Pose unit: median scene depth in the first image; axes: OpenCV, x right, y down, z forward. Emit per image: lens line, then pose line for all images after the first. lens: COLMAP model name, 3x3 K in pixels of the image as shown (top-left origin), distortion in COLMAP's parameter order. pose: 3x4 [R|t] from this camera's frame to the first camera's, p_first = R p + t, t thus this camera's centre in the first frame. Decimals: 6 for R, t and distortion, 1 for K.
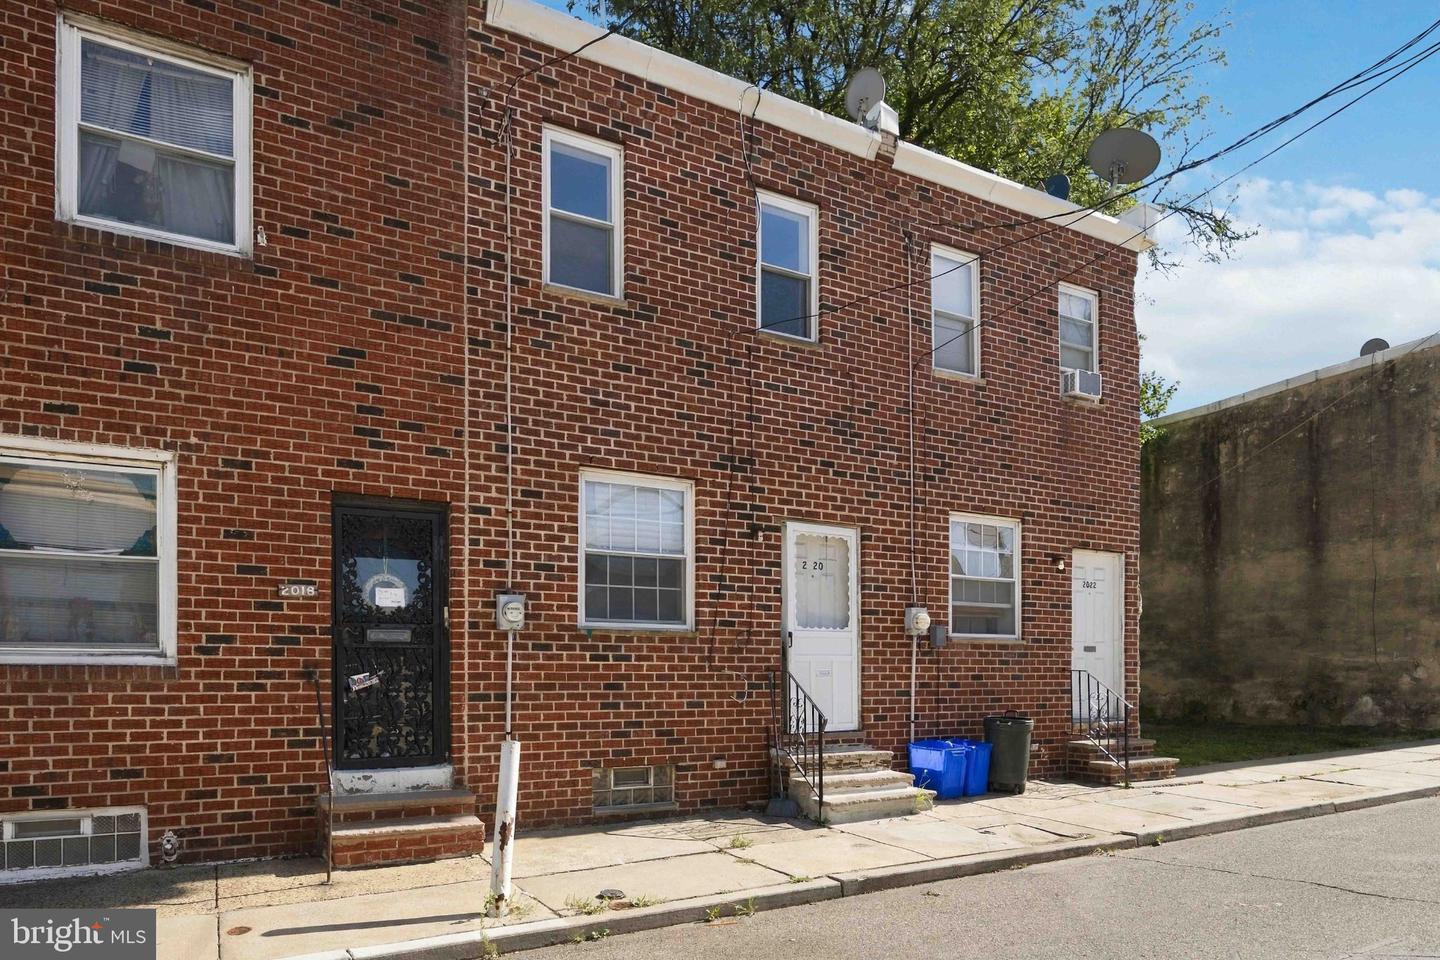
lens RADIAL K [[897.2, 0, 719.9], [0, 897.2, 476.8], [0, 0, 1]] dist [-0.004093, 0.003190]
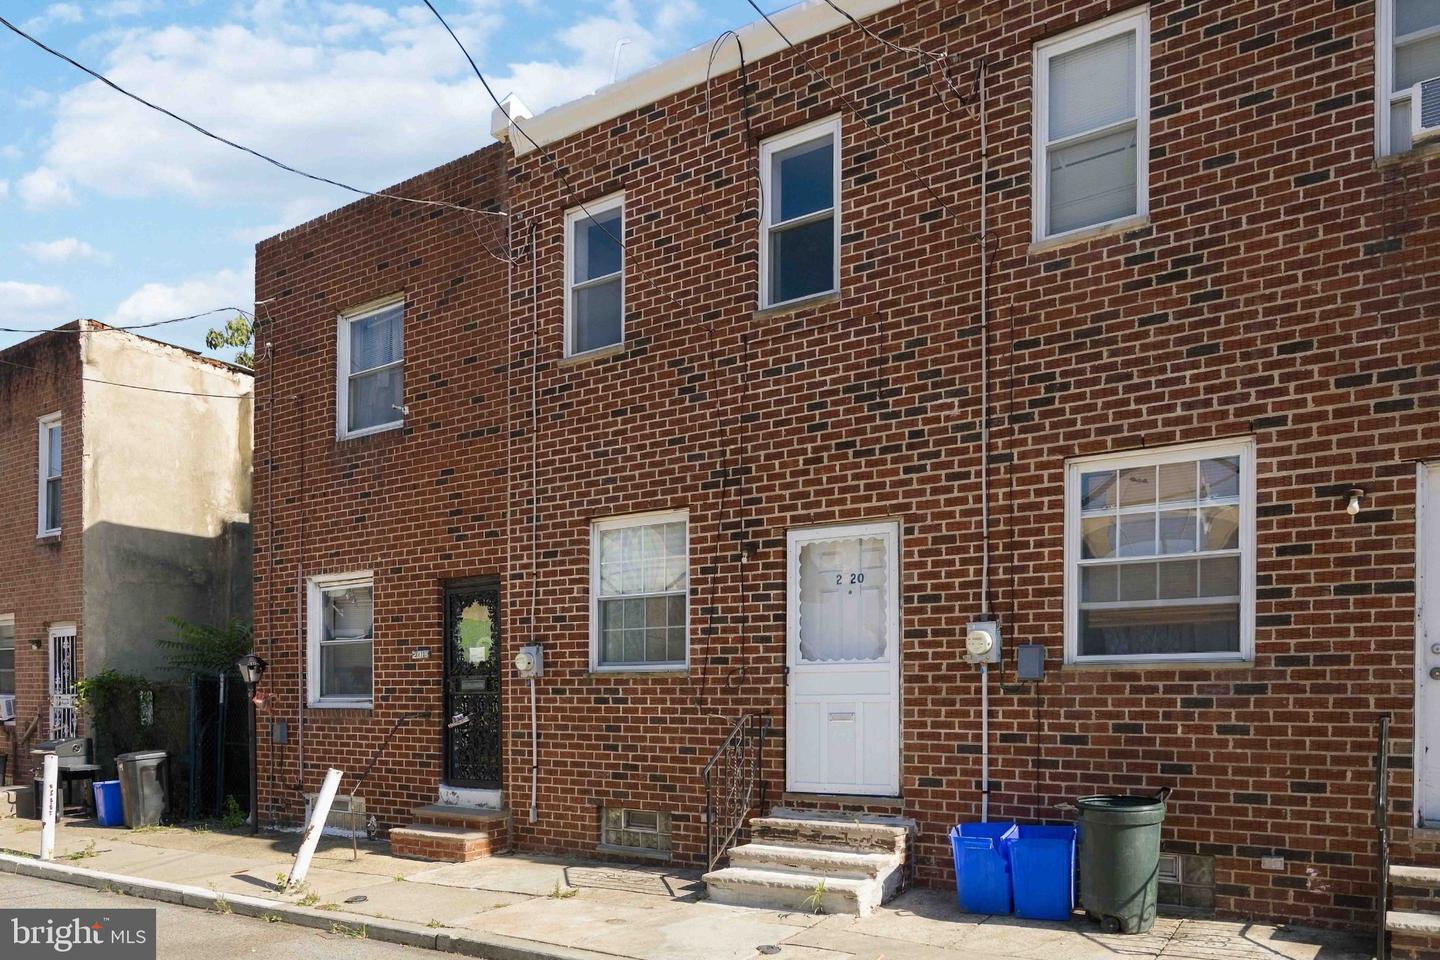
lens RADIAL K [[1022.9, 0, 720.2], [0, 1022.9, 483.3], [0, 0, 1]] dist [0.003212, -0.009319]
pose [[0.437372, -0.184746, -0.880099, 0.924969], [0.194119, 0.974993, -0.108197, 0.100949], [0.878080, -0.123521, 0.462297, 0.548776]]
